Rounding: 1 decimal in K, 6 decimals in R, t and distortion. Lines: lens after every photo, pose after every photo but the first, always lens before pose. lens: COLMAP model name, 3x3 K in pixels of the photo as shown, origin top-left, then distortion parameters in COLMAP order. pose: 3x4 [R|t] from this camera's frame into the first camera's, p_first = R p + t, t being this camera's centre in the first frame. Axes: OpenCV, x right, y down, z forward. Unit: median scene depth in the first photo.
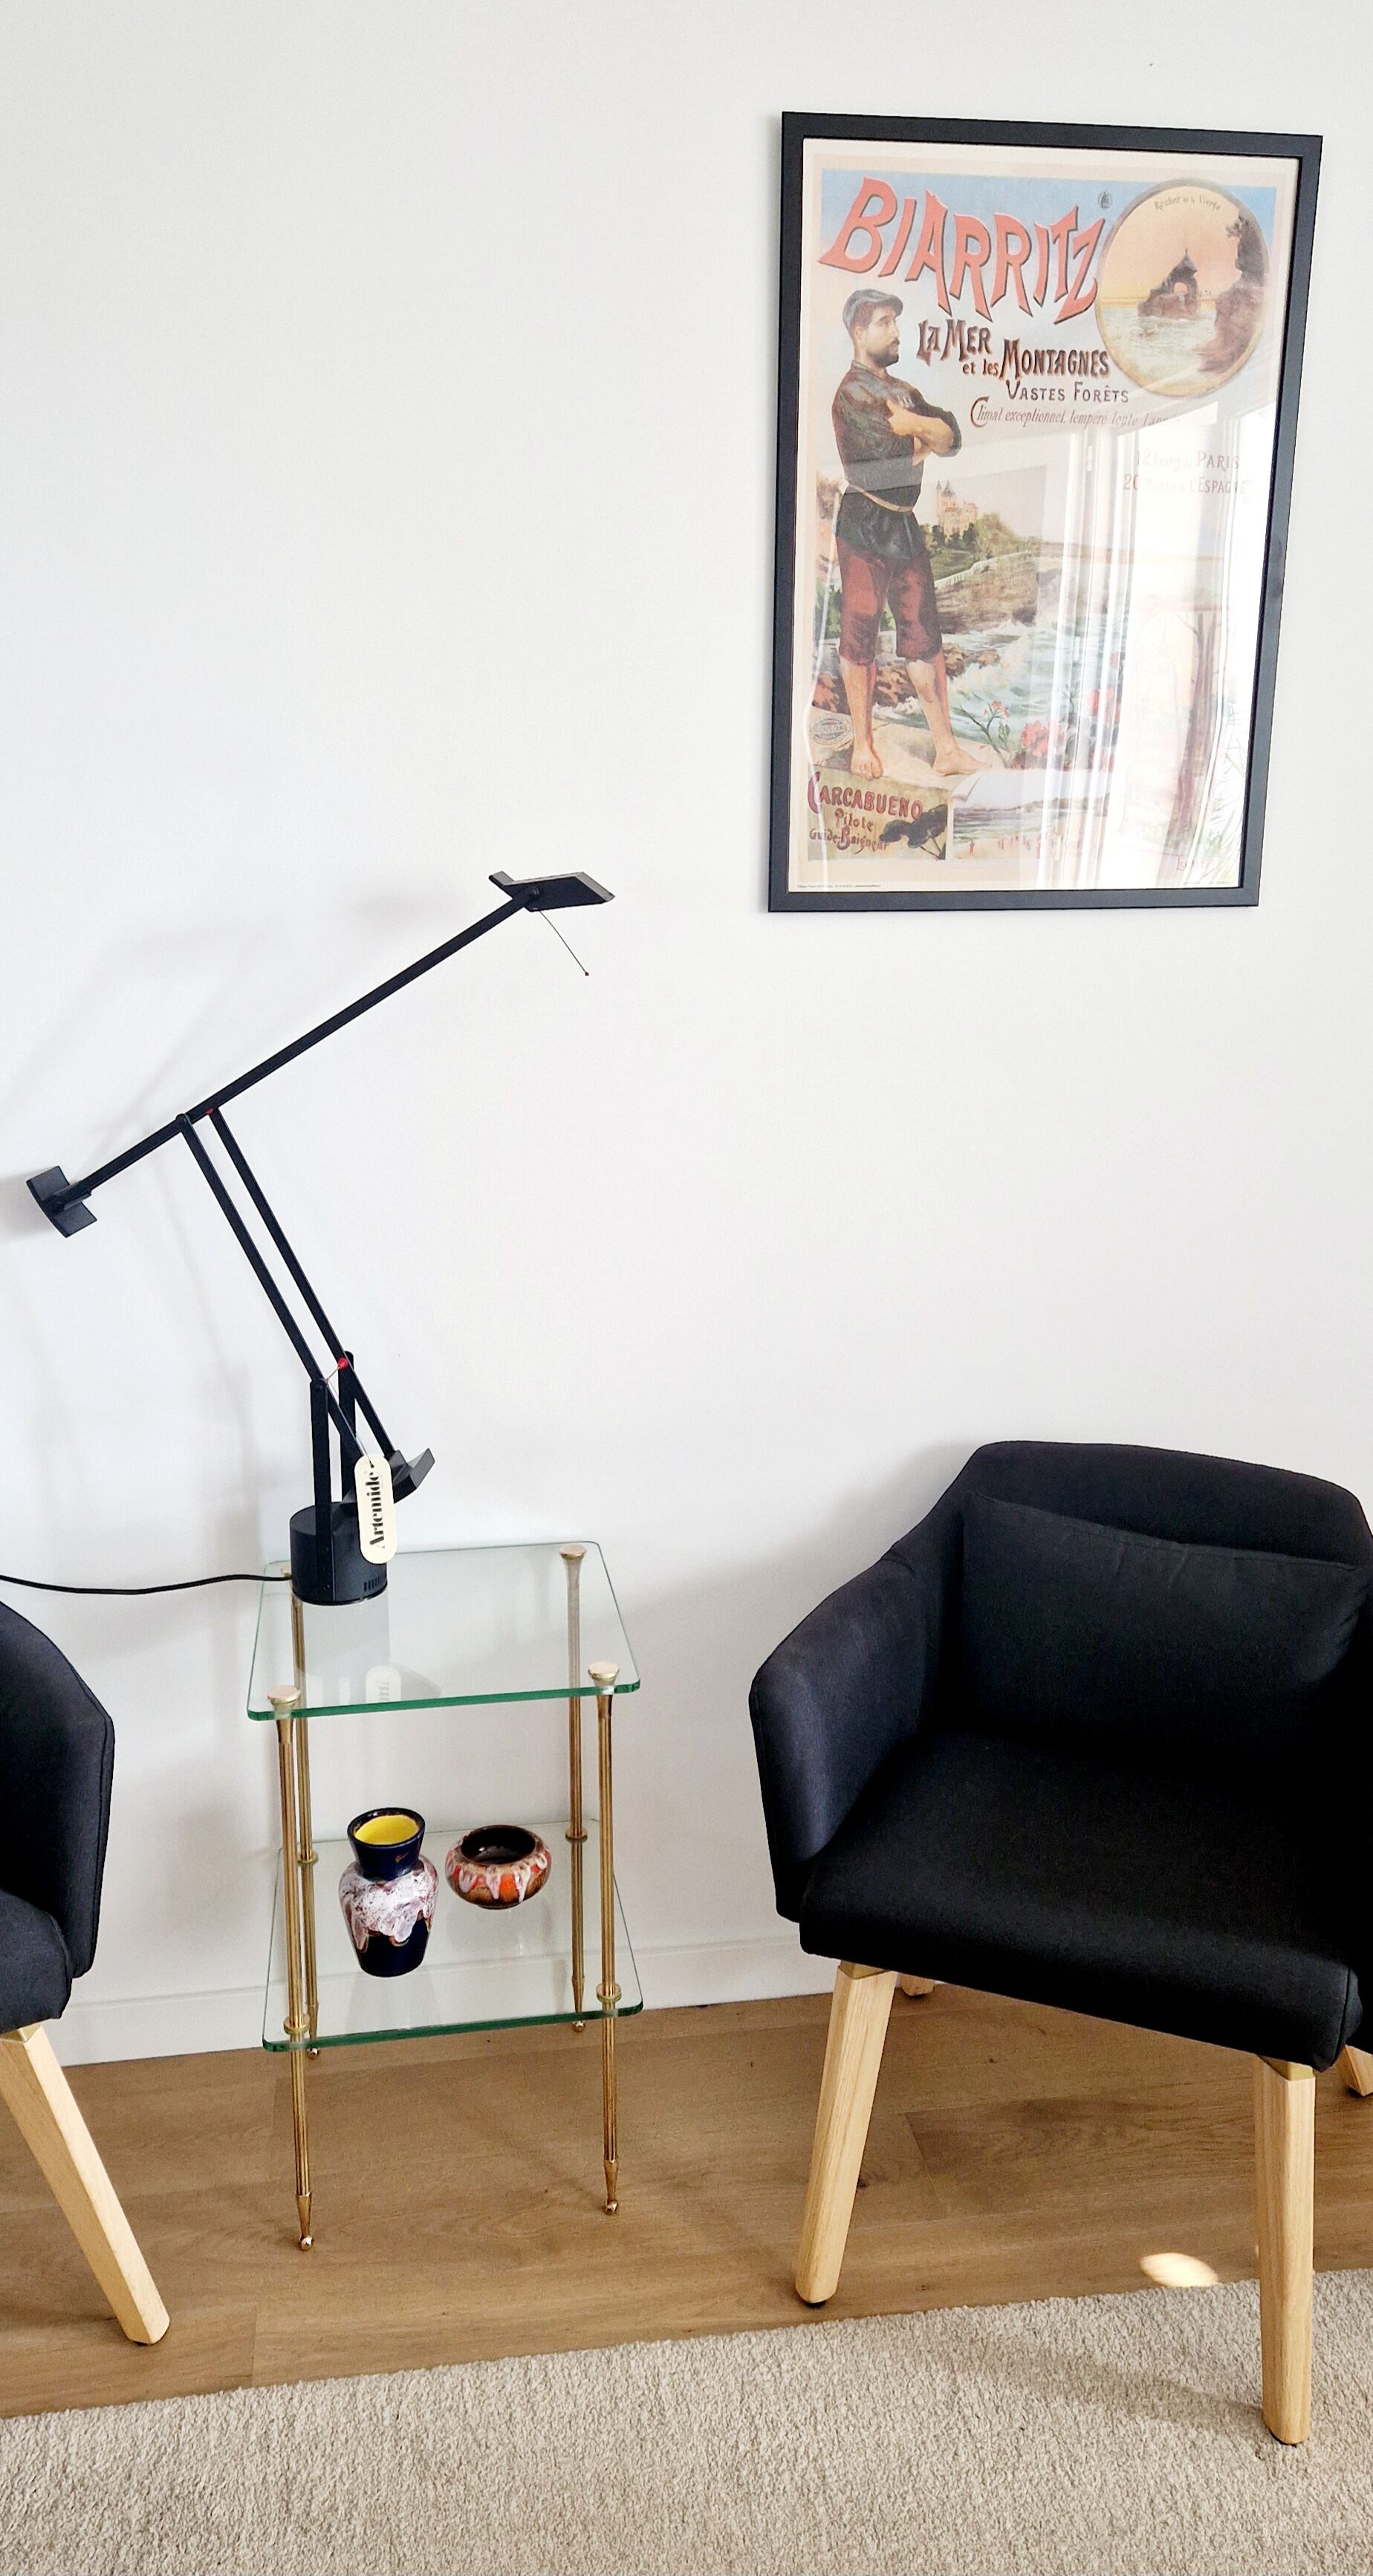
lens RADIAL K [[2010.2, 0, 686.7], [0, 2010.2, 1248.6], [0, 0, 1]] dist [0.079923, -0.061536]
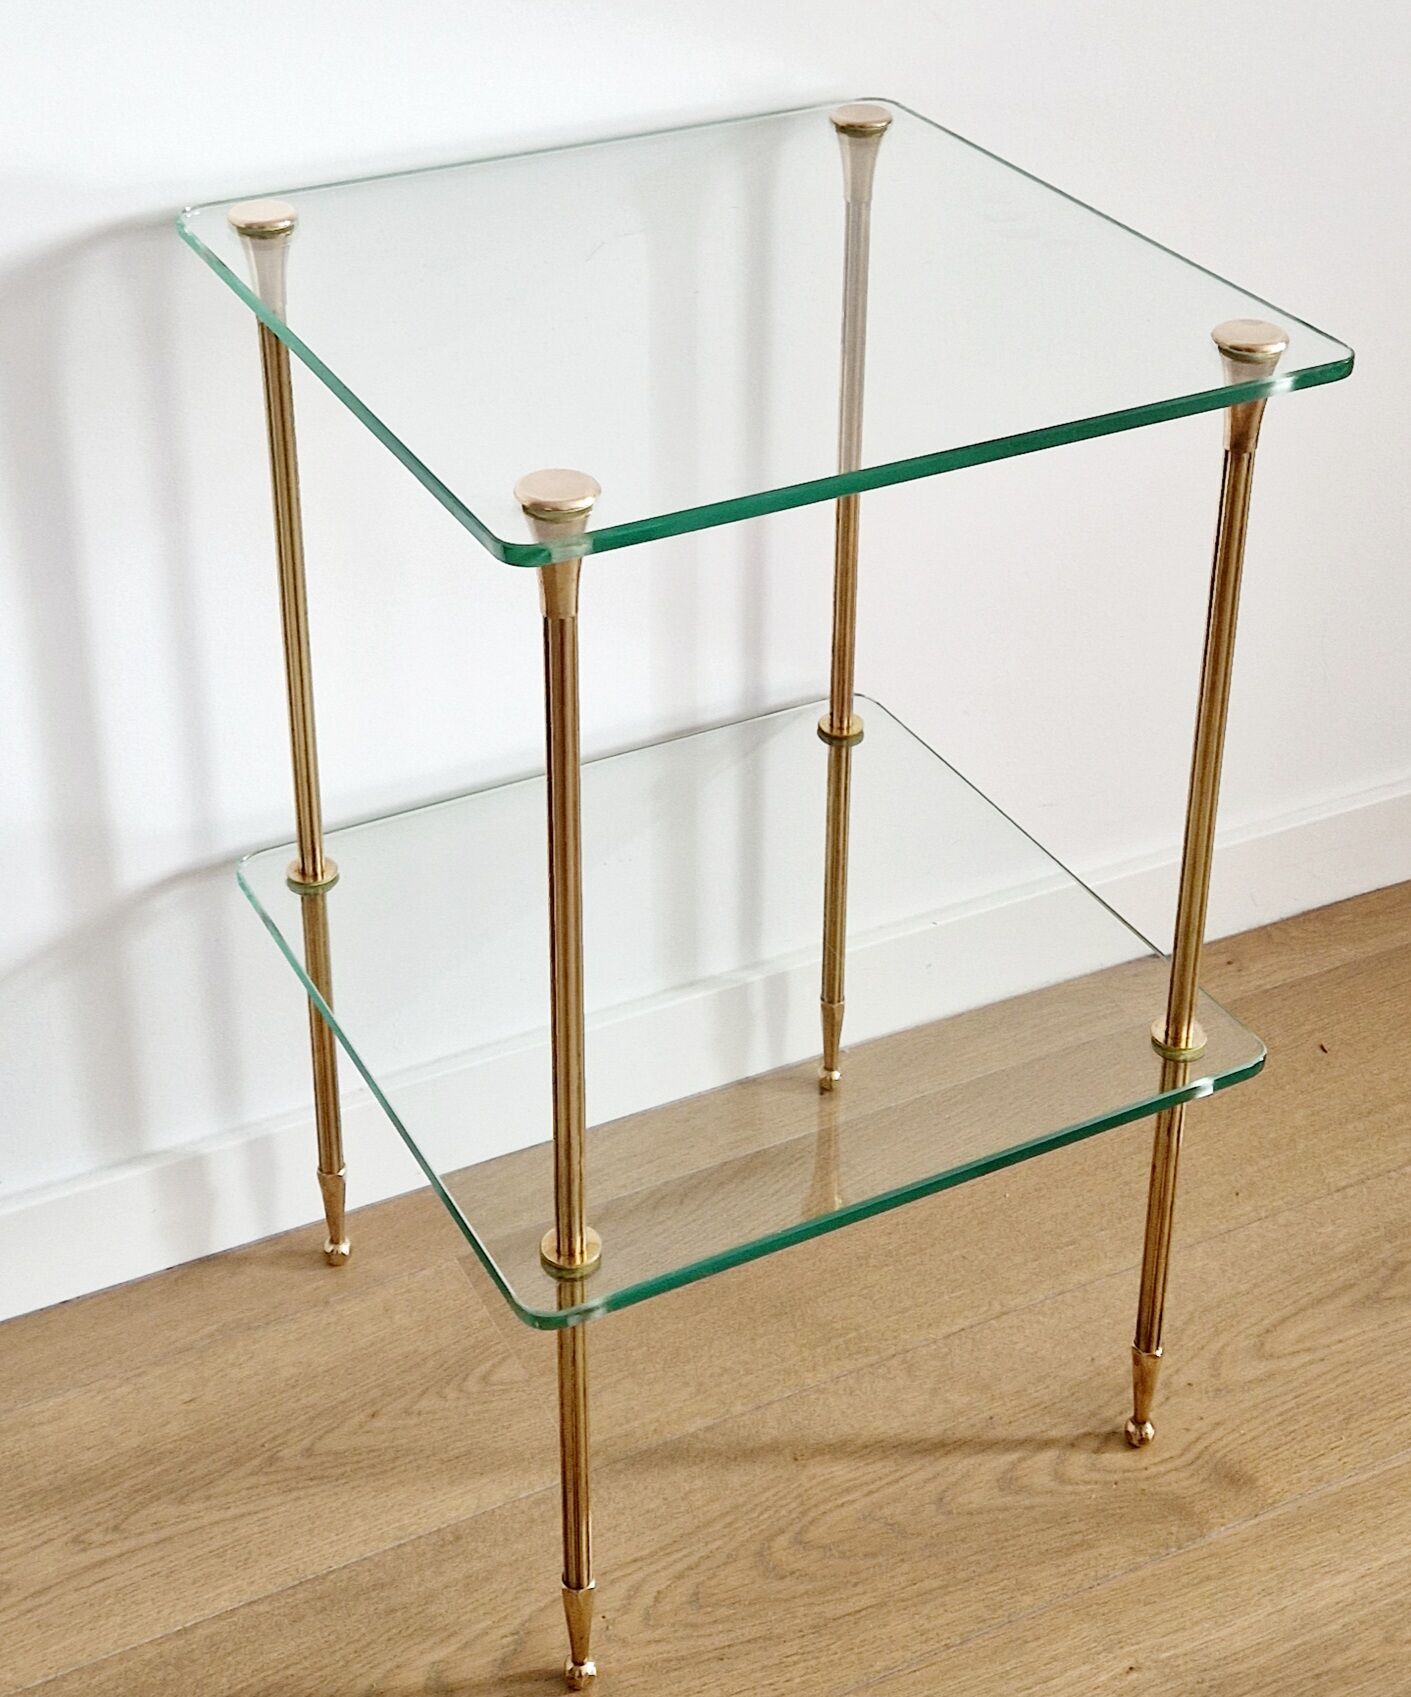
lens RADIAL K [[2679.7, 0, 725.8], [0, 2679.7, 590.6], [0, 0, 1]] dist [0.070074, 0.000000]
pose [[0.949631, -0.138395, 0.281155, -0.330579], [0.062767, 0.963016, 0.262031, 0.104812], [-0.307021, -0.231186, 0.923196, 0.480641]]
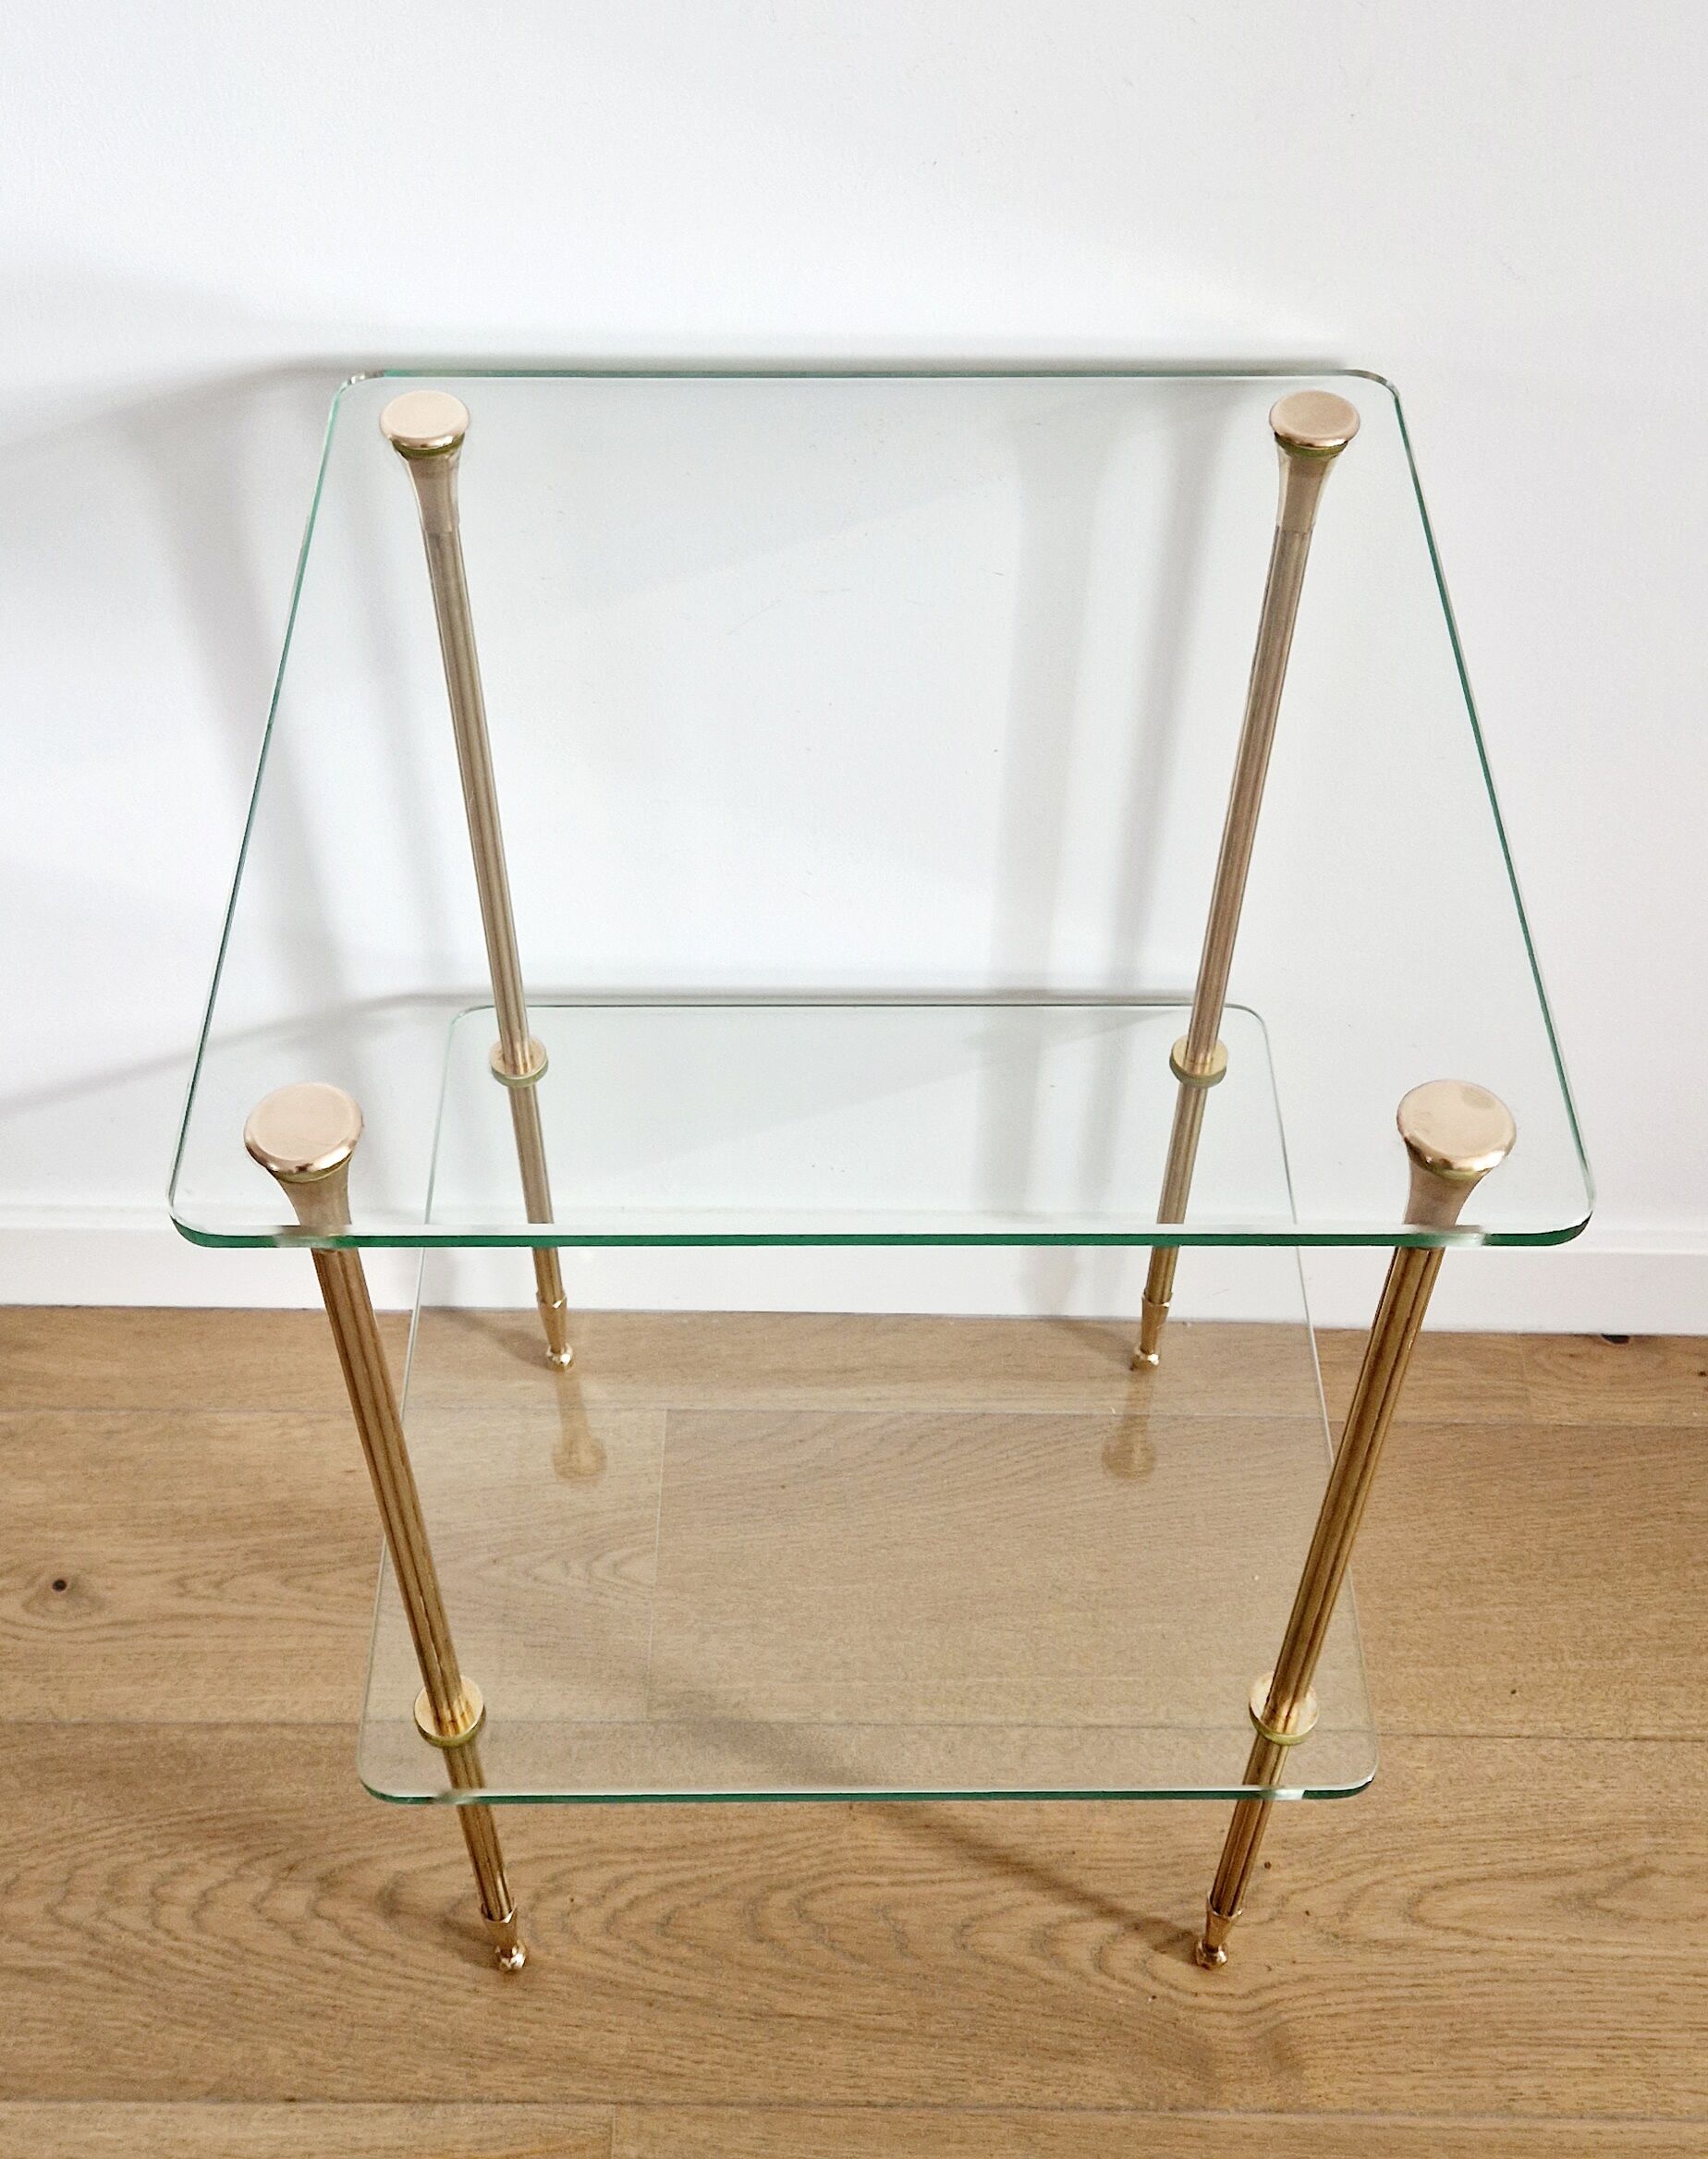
lens RADIAL K [[2495.5, 0, 845.0], [0, 2495.5, 1016.8], [0, 0, 1]] dist [0.051634, 0.000000]
pose [[0.986472, 0.129183, -0.100919, -0.130074], [-0.044835, 0.804766, 0.591896, 0.003089], [0.157679, -0.579364, 0.799671, 0.678060]]
